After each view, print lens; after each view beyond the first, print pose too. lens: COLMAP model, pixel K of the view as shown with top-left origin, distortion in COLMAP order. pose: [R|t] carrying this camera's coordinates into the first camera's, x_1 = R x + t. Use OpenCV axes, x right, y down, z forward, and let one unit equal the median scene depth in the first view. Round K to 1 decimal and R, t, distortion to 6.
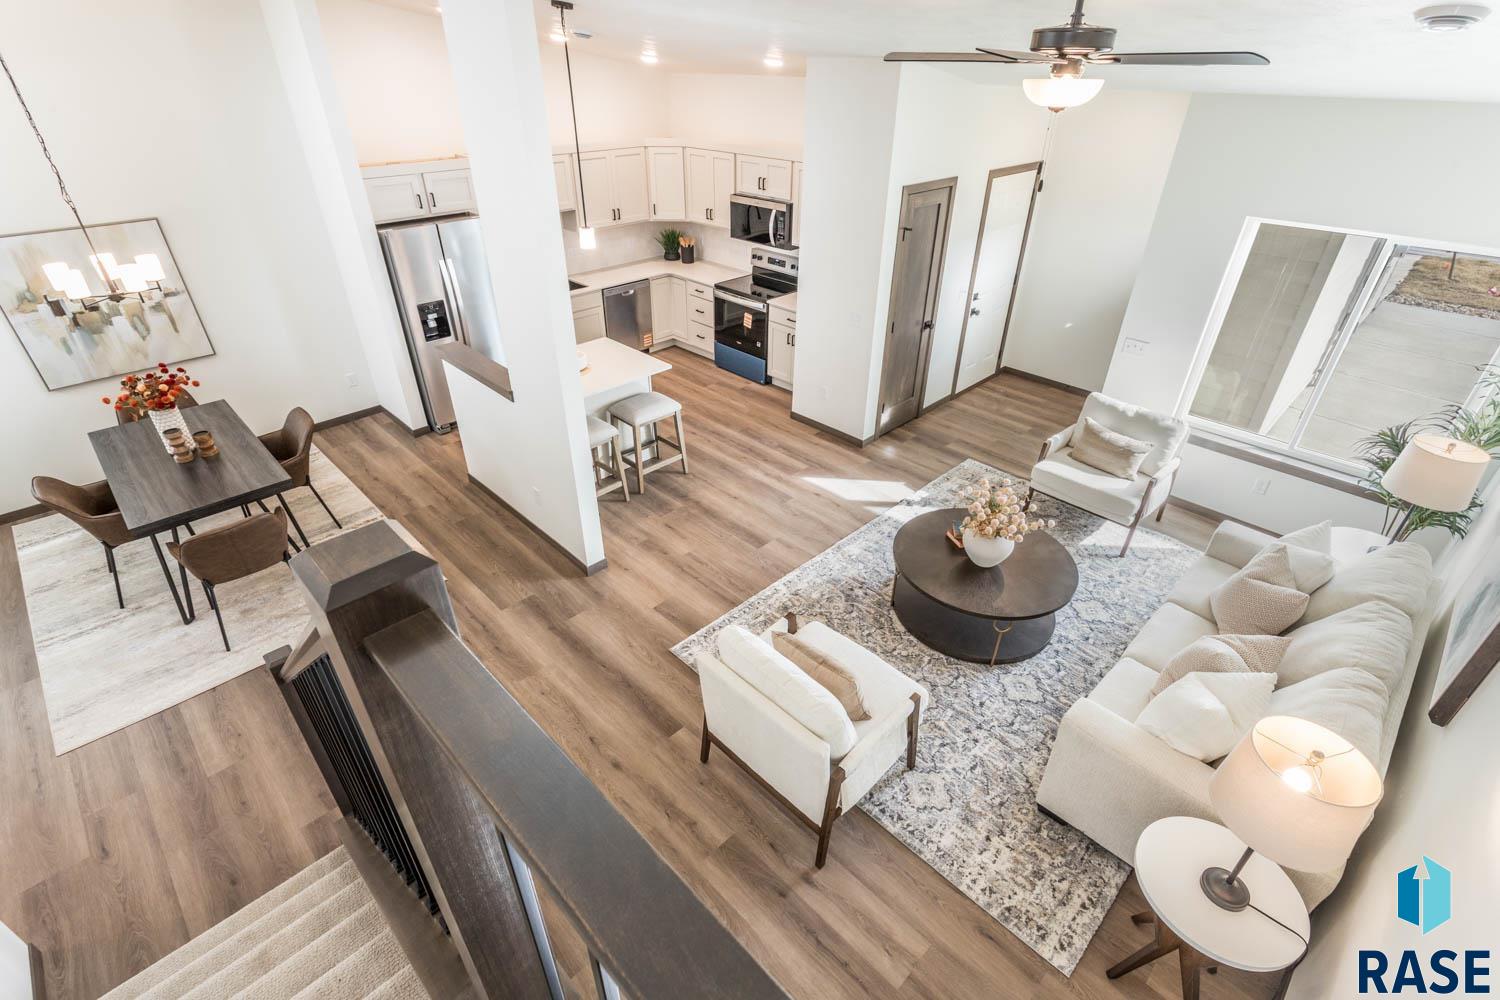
lens RADIAL K [[709.4, 0, 750.0], [0, 709.4, 500.0], [0, 0, 1]] dist [-0.000810, 0.001124]
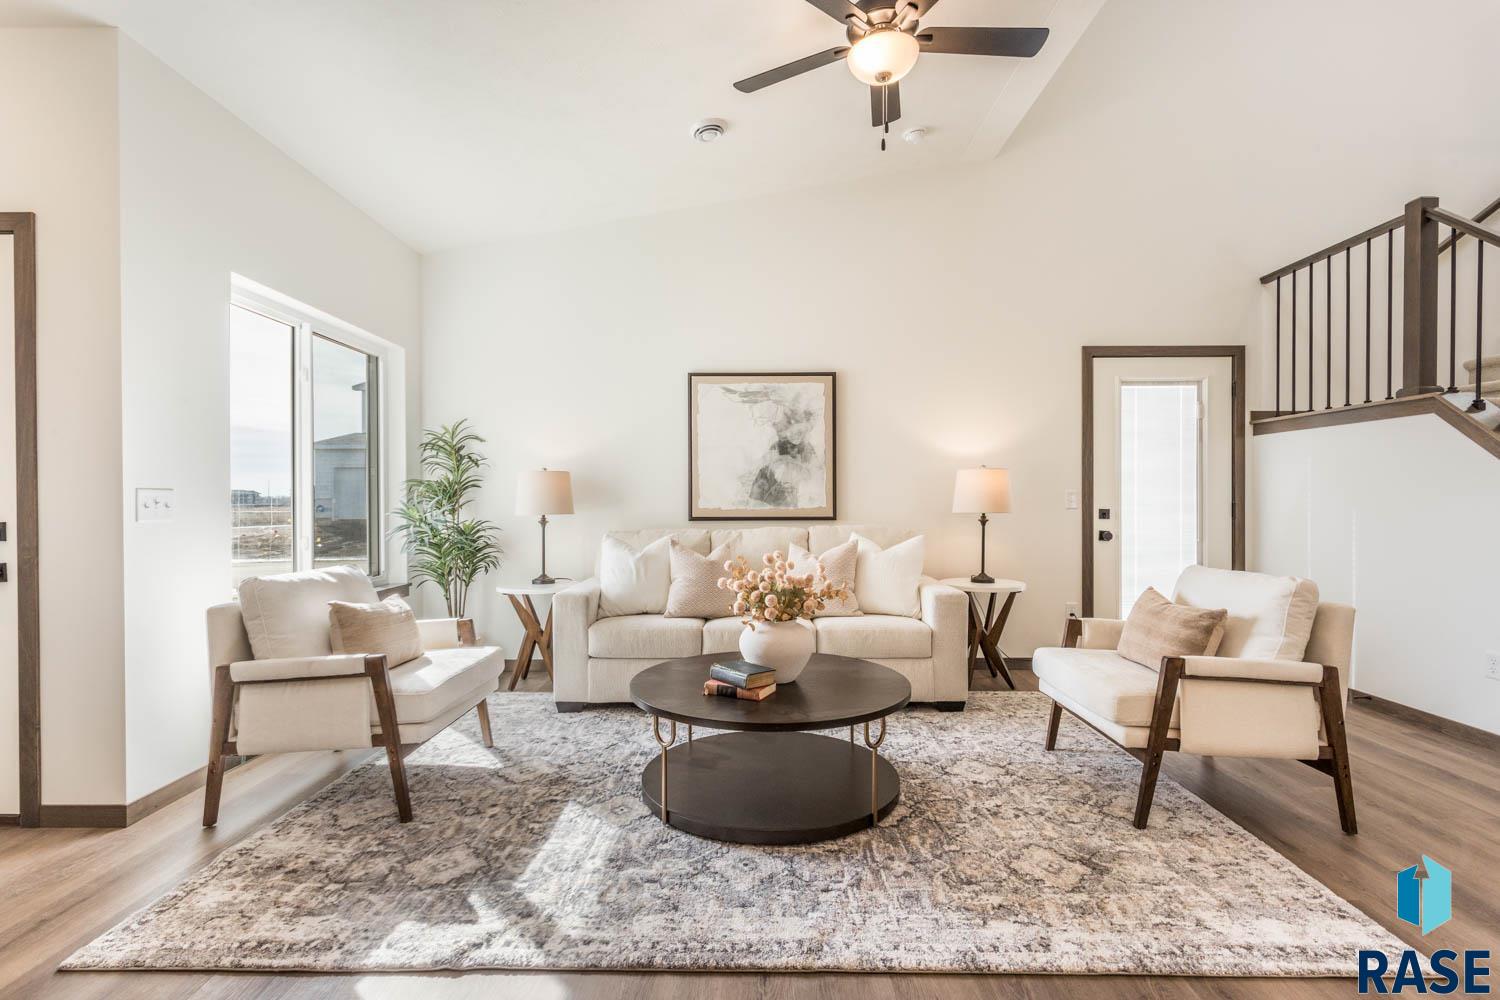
lens RADIAL K [[709.4, 0, 750.0], [0, 709.4, 500.0], [0, 0, 1]] dist [-0.000810, 0.001124]
pose [[-0.702705, -0.009882, 0.711413, -0.075226], [0.379344, 0.840720, 0.386379, -0.203046], [-0.601917, 0.541381, -0.587029, 0.844746]]
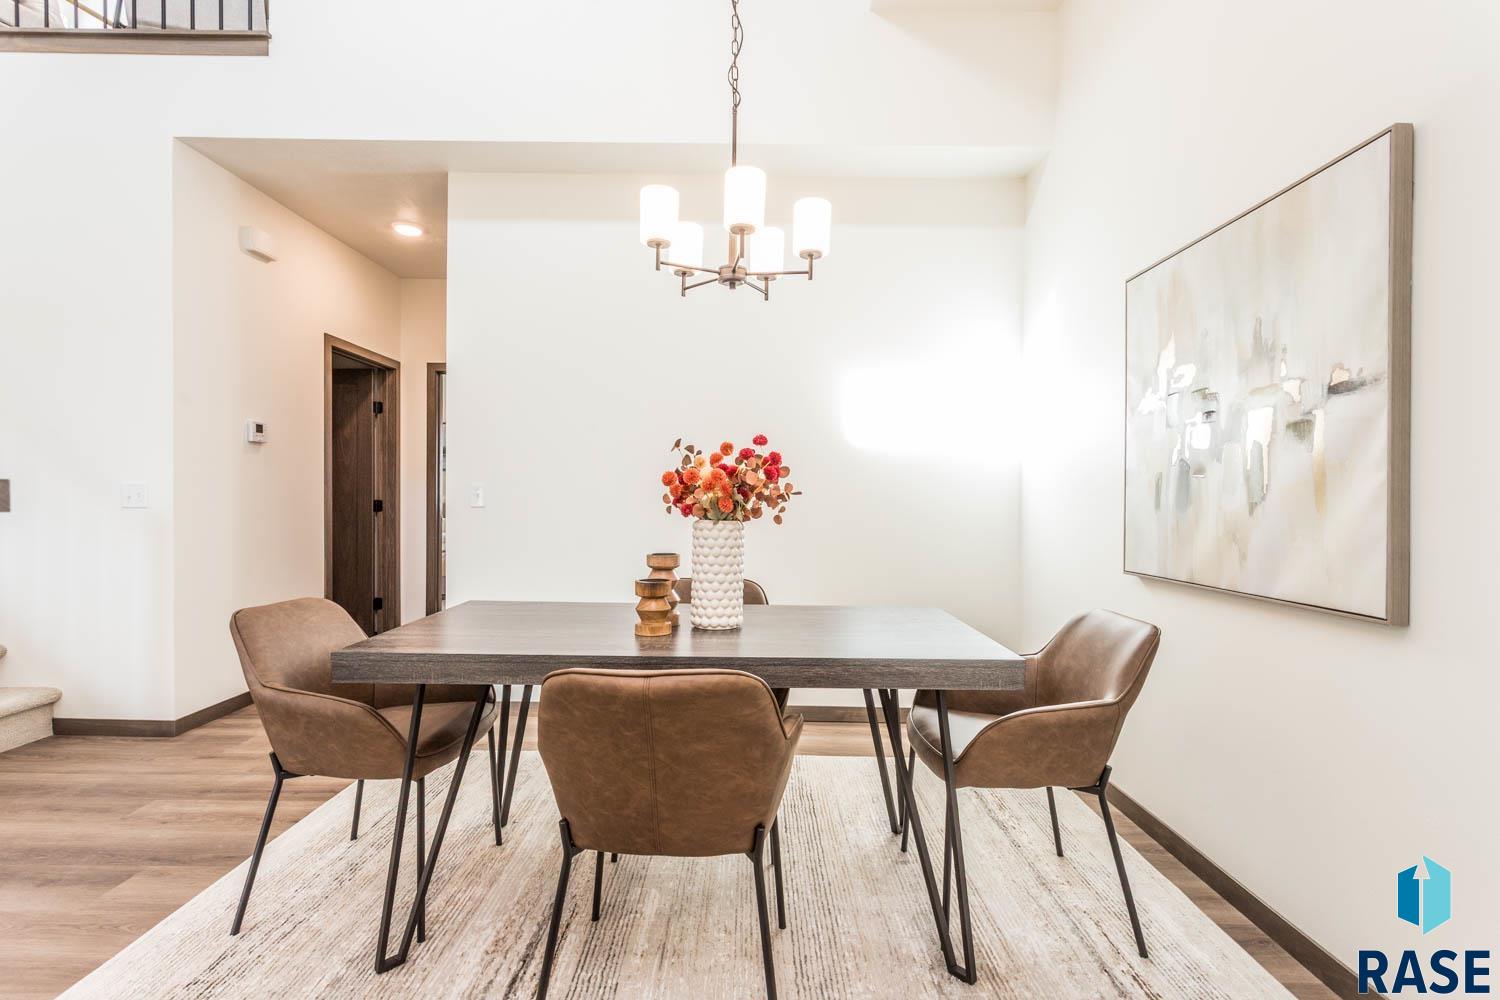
lens RADIAL K [[724.4, 0, 750.0], [0, 724.4, 500.0], [0, 0, 1]] dist [0.010268, 0.000616]
pose [[-0.705690, -0.011427, -0.708428, -0.349826], [-0.391801, 0.839376, 0.376748, -0.220375], [0.590333, 0.543431, -0.596817, 0.870817]]
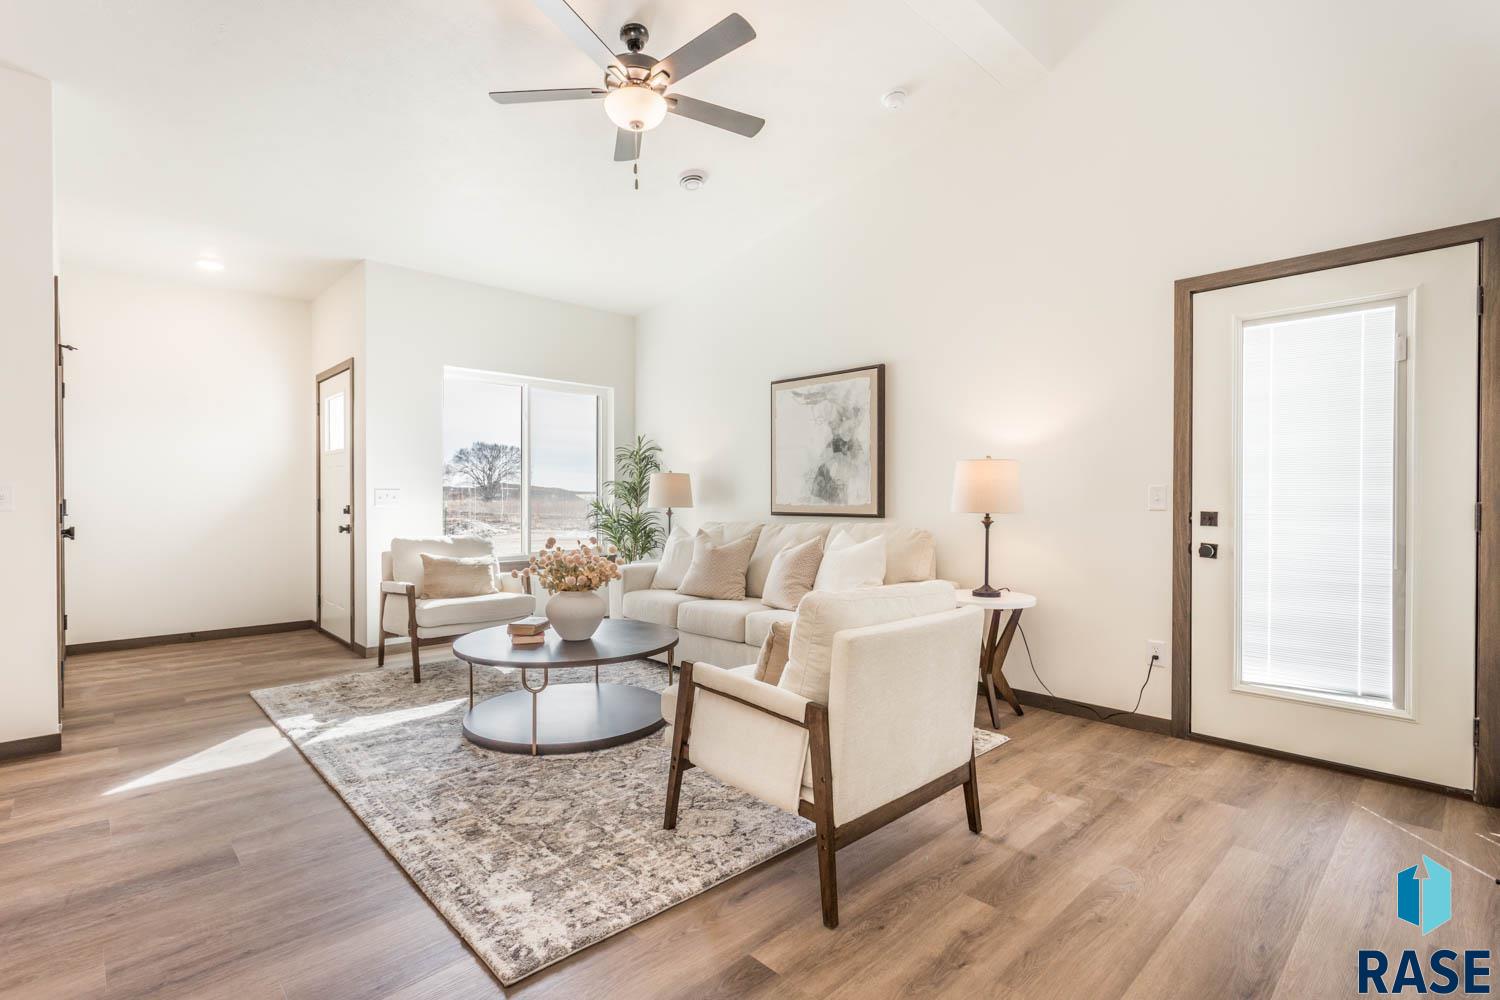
lens RADIAL K [[709.4, 0, 750.0], [0, 709.4, 500.0], [0, 0, 1]] dist [-0.000810, 0.001124]
pose [[0.021452, -0.015776, 0.999645, -0.315380], [0.538275, 0.842767, 0.001749, 0.037015], [-0.842496, 0.538047, 0.026572, 0.466293]]
